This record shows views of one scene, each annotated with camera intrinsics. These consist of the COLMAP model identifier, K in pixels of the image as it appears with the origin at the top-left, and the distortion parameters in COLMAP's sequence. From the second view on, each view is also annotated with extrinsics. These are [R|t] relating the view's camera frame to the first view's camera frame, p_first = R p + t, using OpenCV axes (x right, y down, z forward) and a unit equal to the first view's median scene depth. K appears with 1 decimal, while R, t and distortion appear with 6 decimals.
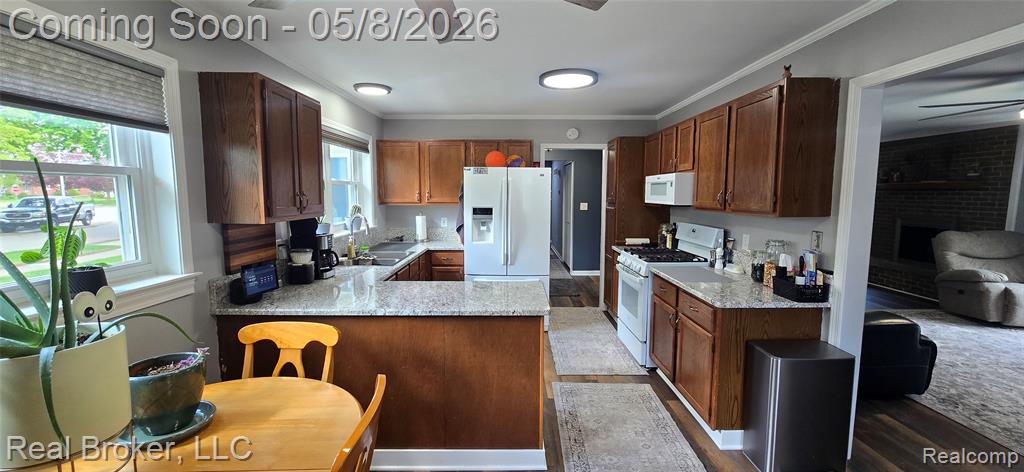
lens RADIAL K [[417.3, 0, 512.9], [0, 417.3, 236.7], [0, 0, 1]] dist [-0.000580, -0.000698]
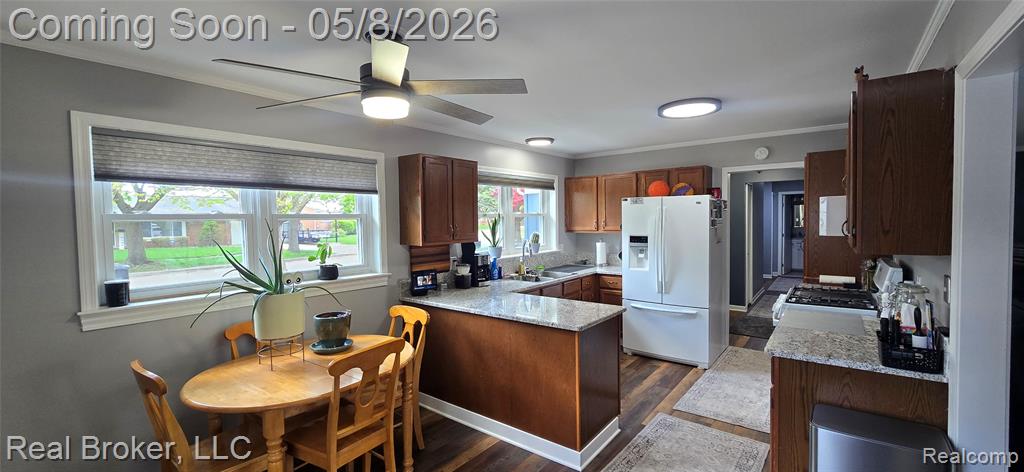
lens RADIAL K [[417.3, 0, 511.4], [0, 417.3, 235.4], [0, 0, 1]] dist [-0.000580, -0.000698]
pose [[0.782492, 0.009369, -0.622591, 0.429434], [-0.048741, 0.997740, -0.046244, -0.008787], [0.620751, 0.066532, 0.781180, -0.022026]]
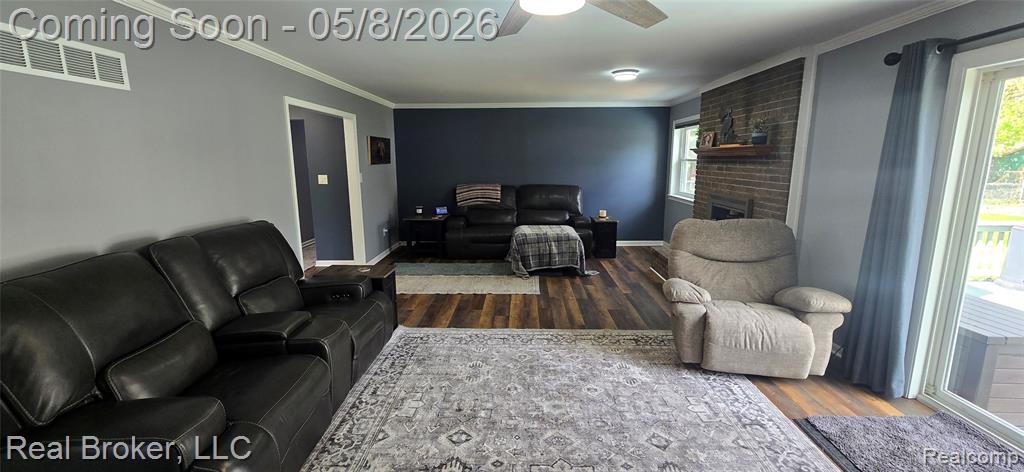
lens RADIAL K [[417.3, 0, 511.5], [0, 417.3, 235.0], [0, 0, 1]] dist [-0.000580, -0.000698]
pose [[0.999484, 0.003651, -0.031915, 1.194977], [-0.001298, 0.997299, 0.073431, -0.056475], [0.032097, -0.073352, 0.996790, 0.475276]]
